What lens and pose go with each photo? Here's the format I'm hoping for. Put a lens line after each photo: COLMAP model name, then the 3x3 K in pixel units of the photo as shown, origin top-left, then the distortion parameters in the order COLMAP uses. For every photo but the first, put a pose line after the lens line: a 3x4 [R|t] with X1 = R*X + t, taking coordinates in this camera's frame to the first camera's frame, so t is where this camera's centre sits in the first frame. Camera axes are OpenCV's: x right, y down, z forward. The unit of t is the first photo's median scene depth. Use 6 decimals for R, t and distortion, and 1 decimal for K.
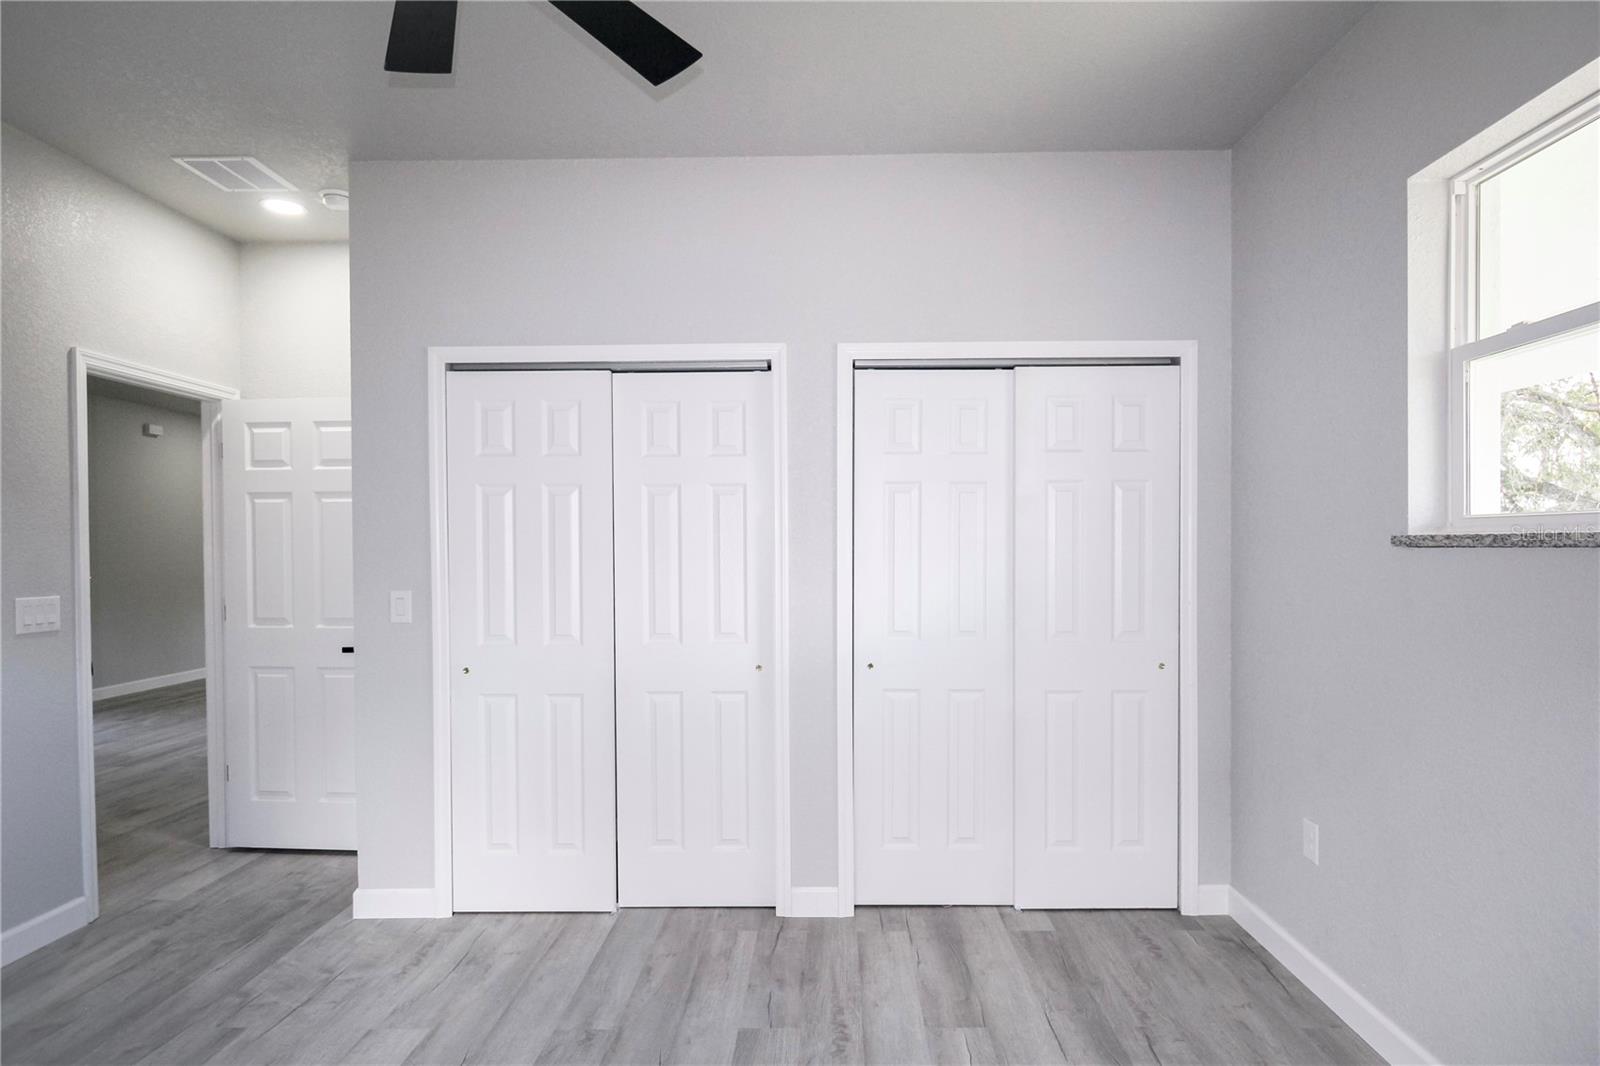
lens RADIAL K [[875.7, 0, 821.8], [0, 875.7, 565.6], [0, 0, 1]] dist [0.001678, -0.011320]
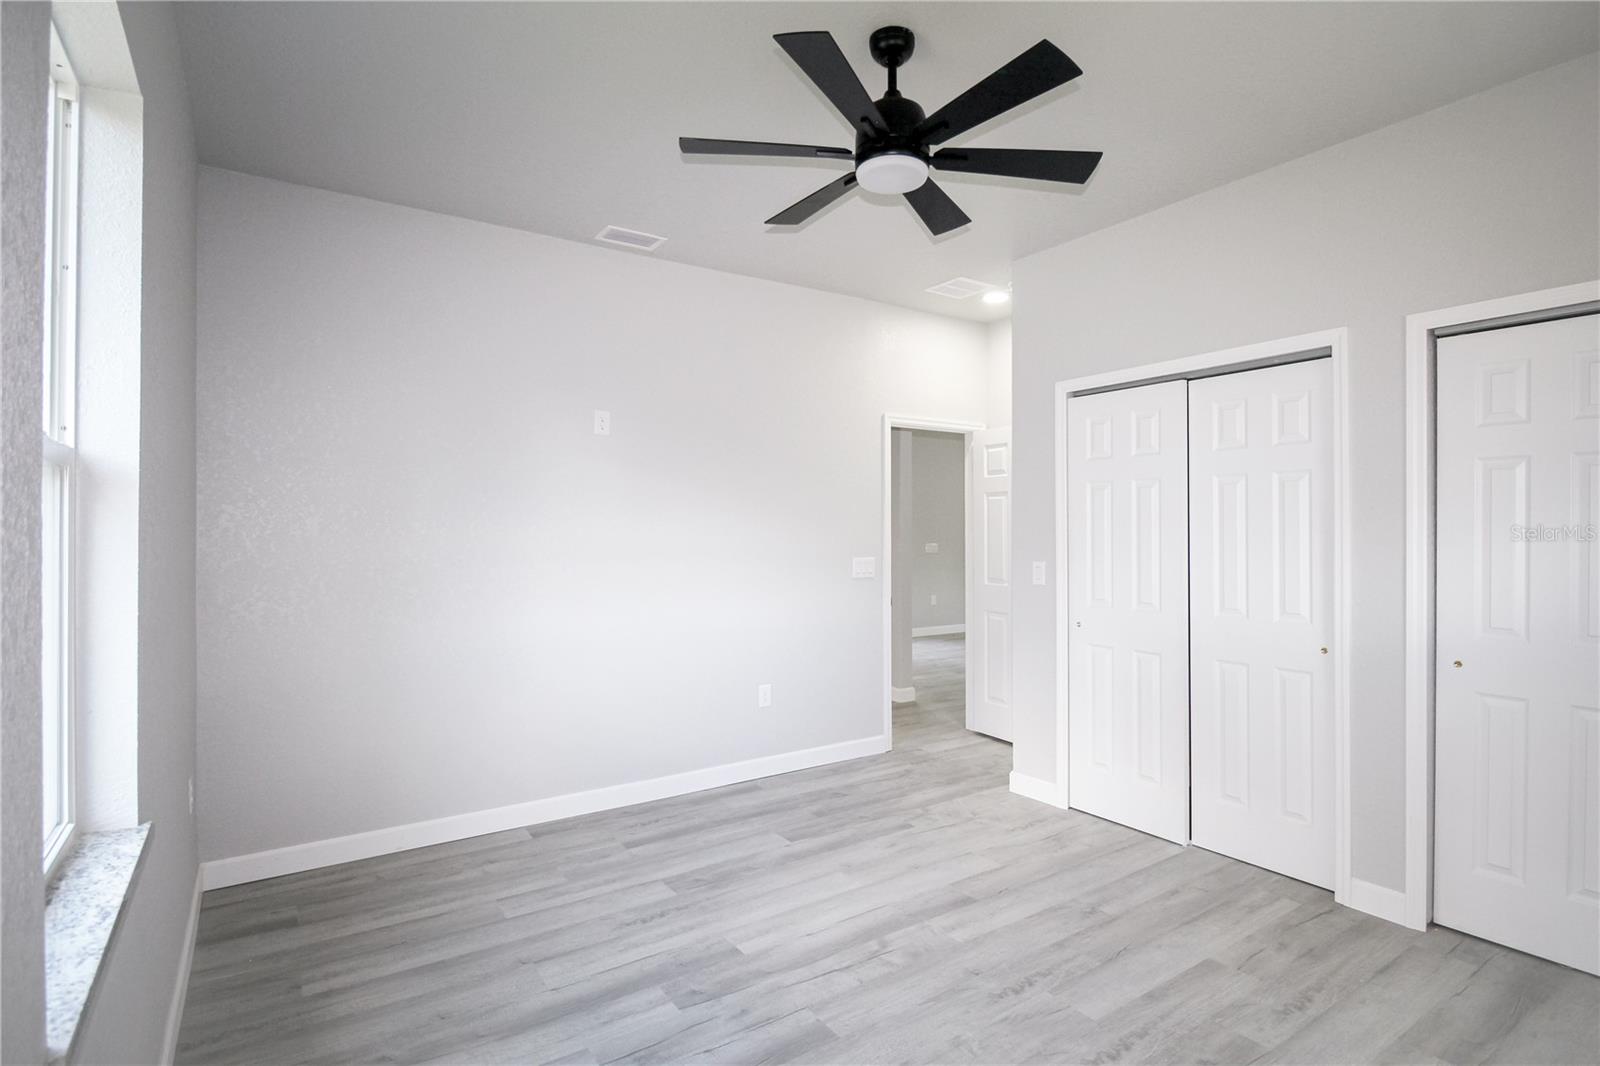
lens RADIAL K [[797.8, 0, 813.1], [0, 797.8, 532.8], [0, 0, 1]] dist [0.001450, -0.013245]
pose [[0.571914, 0.005701, -0.820294, 0.355642], [-0.018526, 0.999811, -0.005968, -0.002720], [0.820104, 0.018609, 0.571911, -0.011997]]
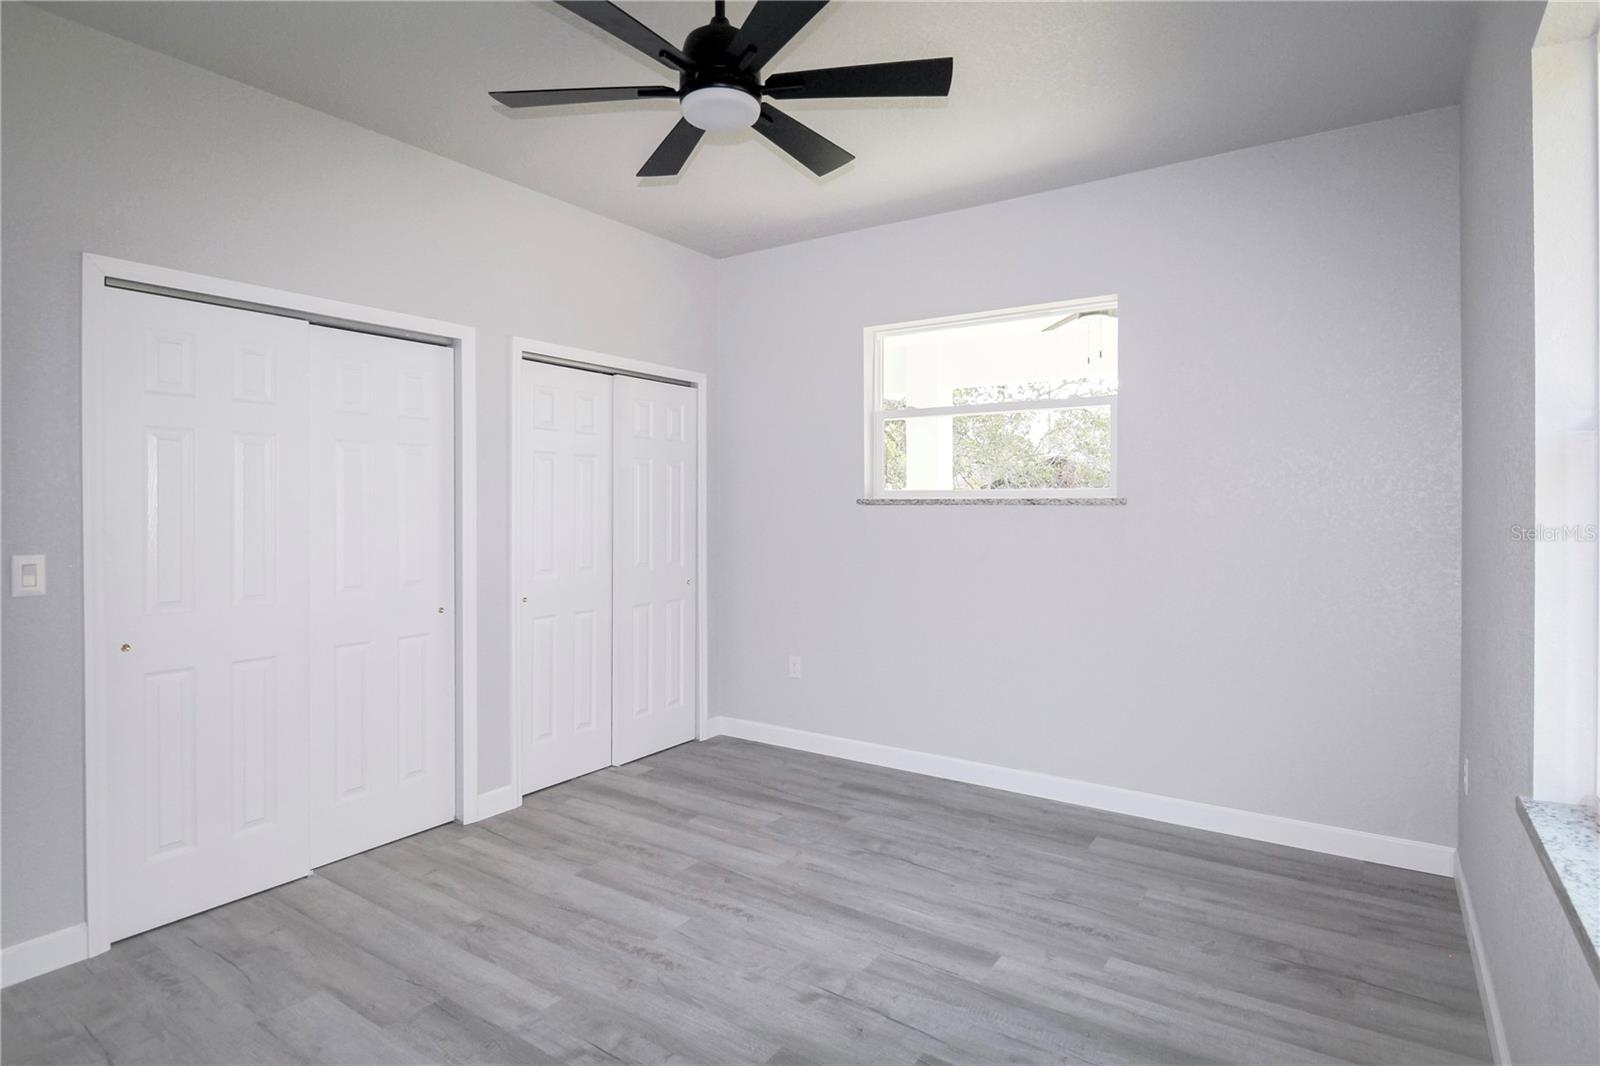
lens RADIAL K [[841.4, 0, 810.0], [0, 841.4, 513.1], [0, 0, 1]] dist [0.001190, -0.010964]
pose [[0.544247, -0.003299, 0.838918, -0.743078], [0.014556, 0.999879, -0.005511, 0.005428], [-0.838798, 0.015211, 0.544230, 0.017612]]
